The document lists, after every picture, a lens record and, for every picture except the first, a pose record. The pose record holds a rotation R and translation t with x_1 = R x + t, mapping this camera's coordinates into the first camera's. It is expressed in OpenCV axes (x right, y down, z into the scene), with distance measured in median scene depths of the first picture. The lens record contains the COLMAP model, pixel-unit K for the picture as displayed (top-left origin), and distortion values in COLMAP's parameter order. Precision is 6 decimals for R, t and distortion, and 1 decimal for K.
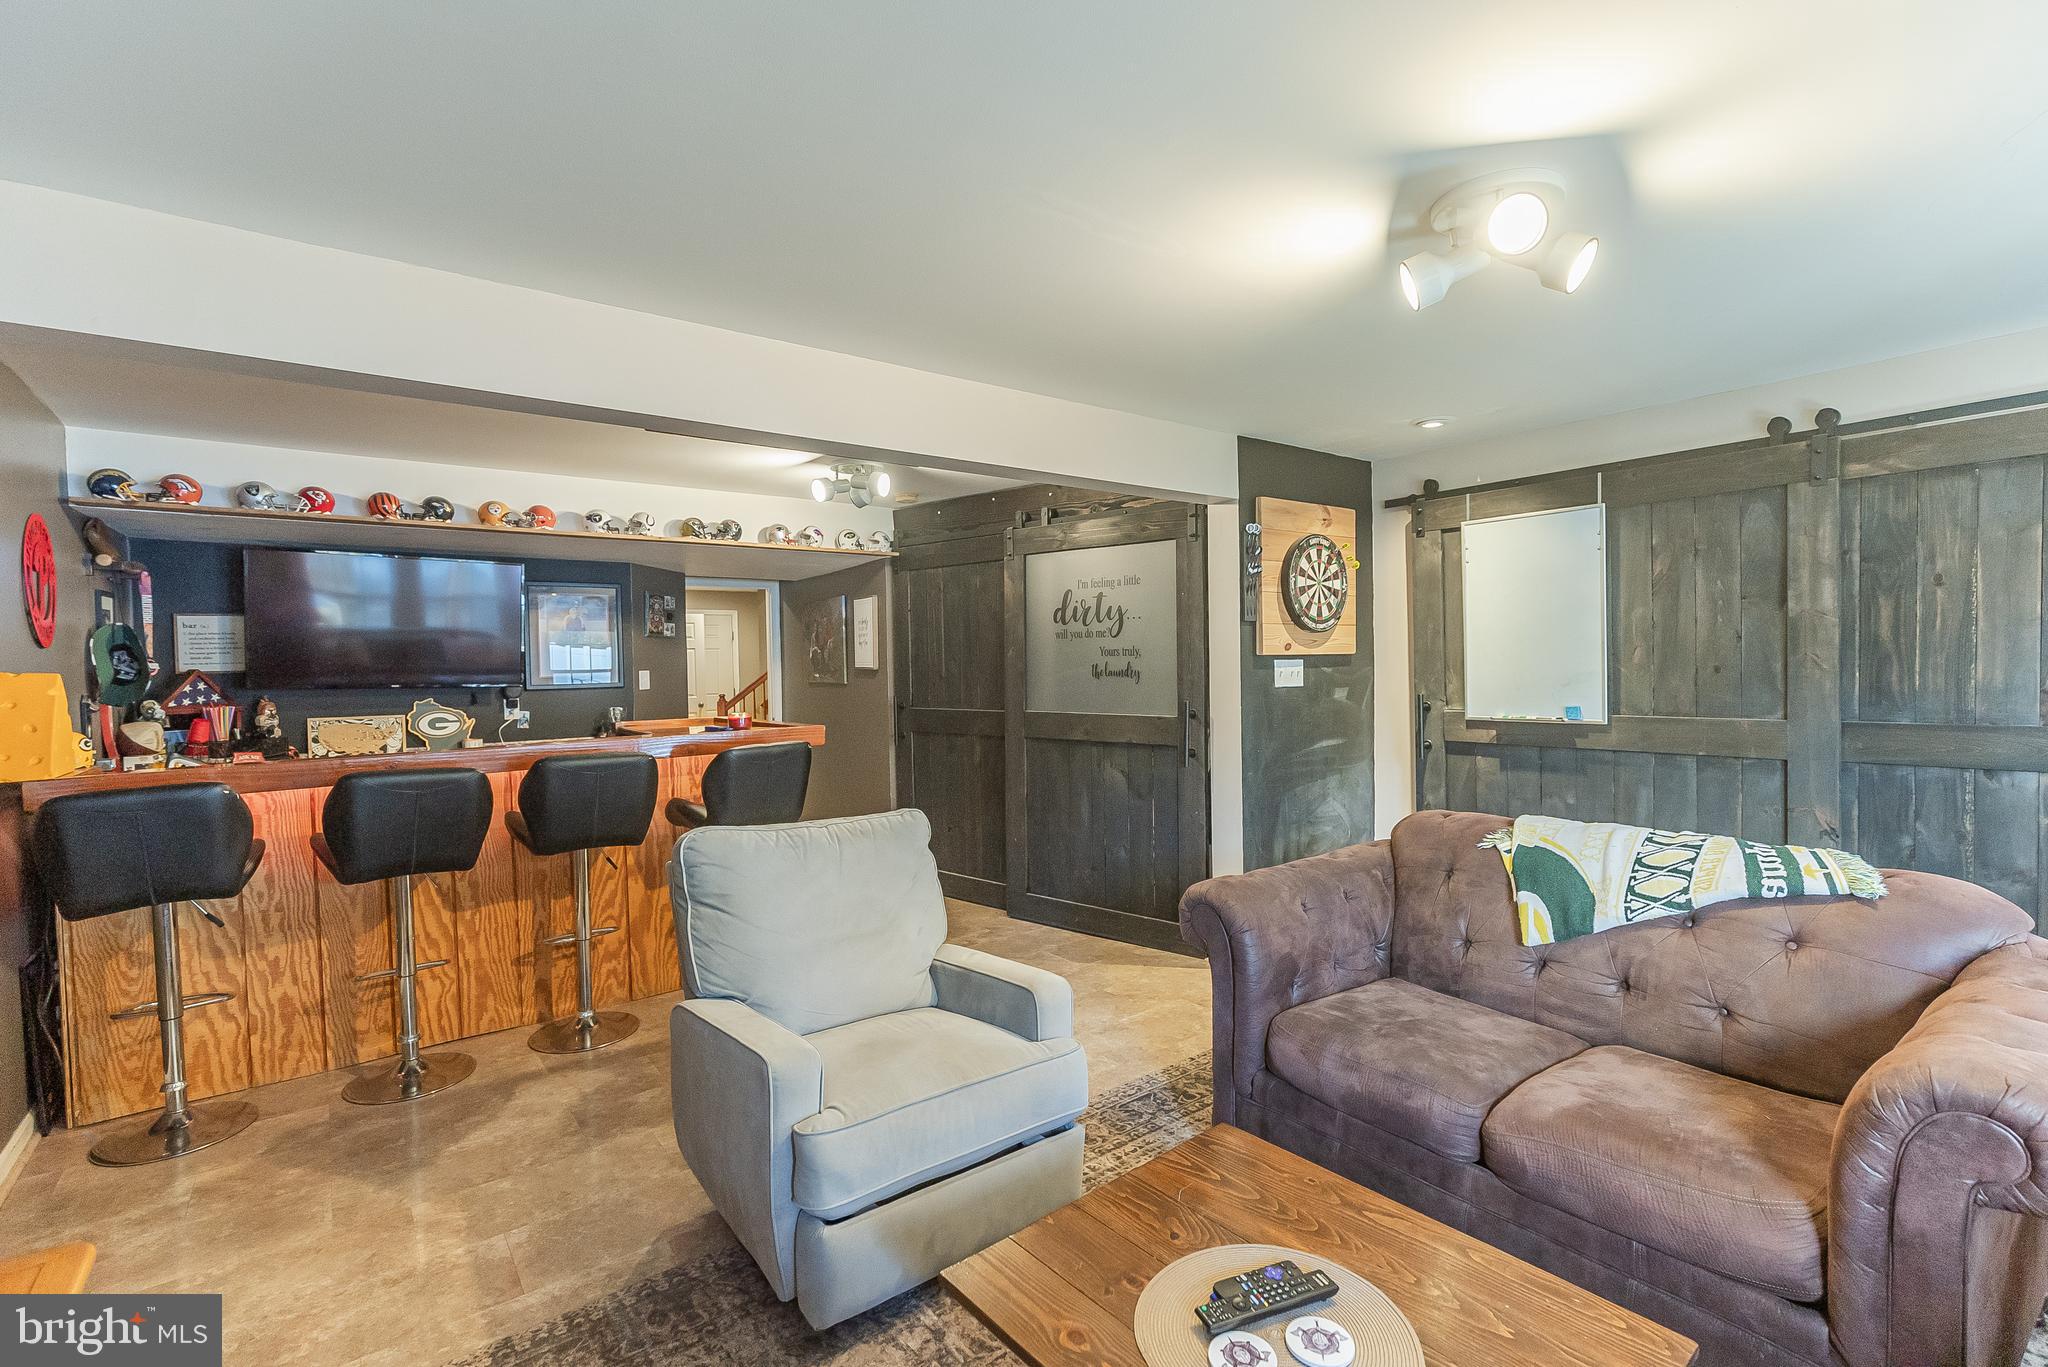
lens RADIAL K [[932.4, 0, 1032.4], [0, 932.4, 692.5], [0, 0, 1]] dist [-0.003322, -0.001250]
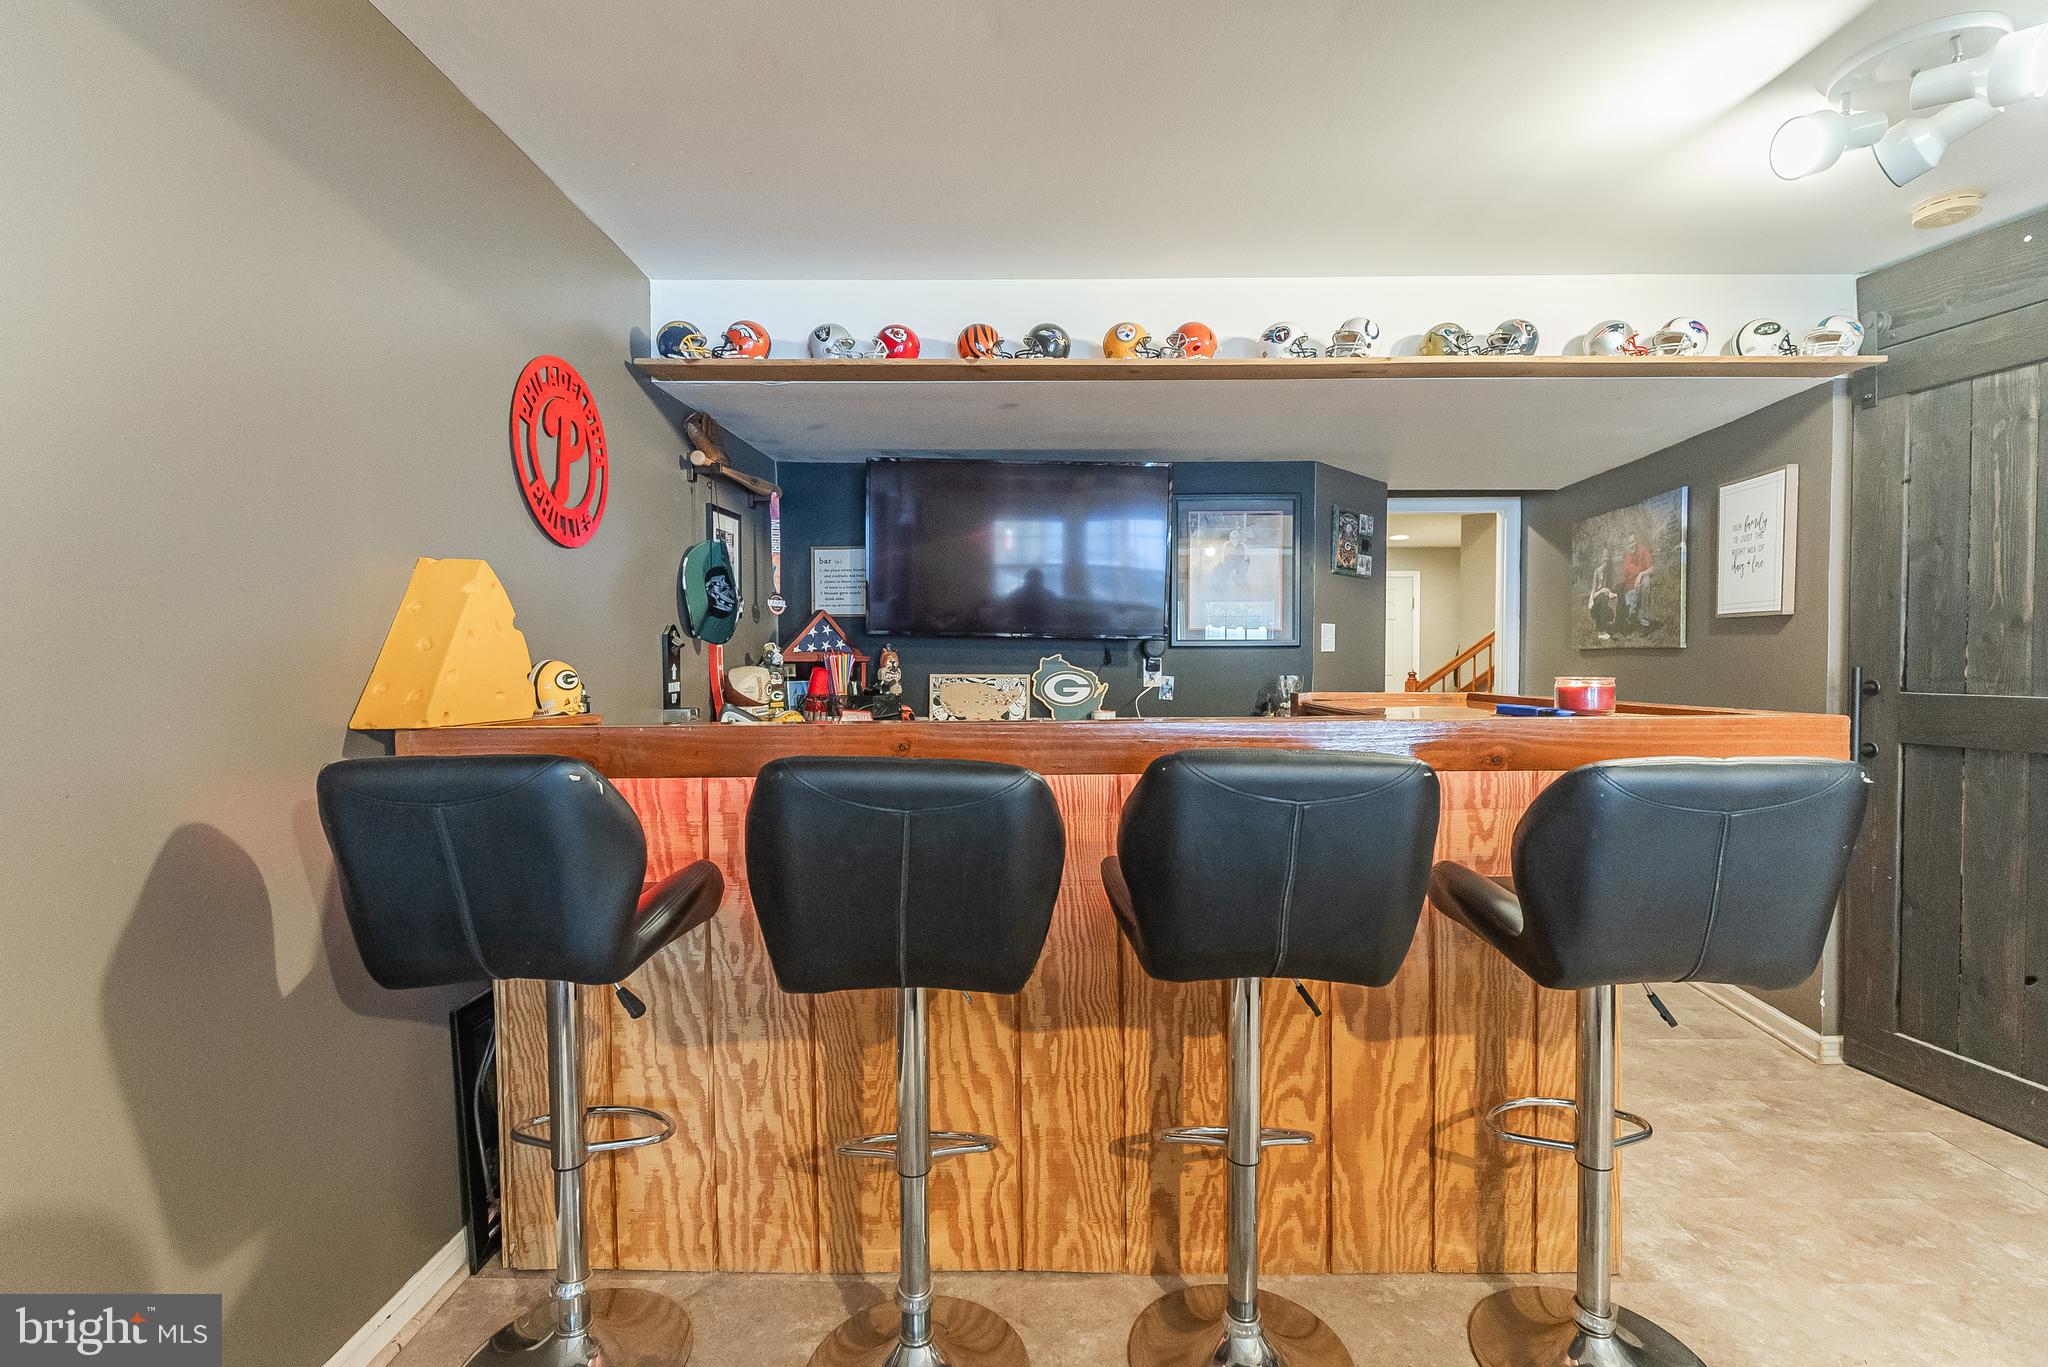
lens RADIAL K [[930.4, 0, 1035.7], [0, 930.4, 660.1], [0, 0, 1]] dist [-0.001569, -0.000704]
pose [[0.790692, 0.018120, -0.611946, -0.269689], [-0.034192, 0.999309, -0.014589, 0.031535], [0.611259, 0.032459, 0.790765, 0.533343]]
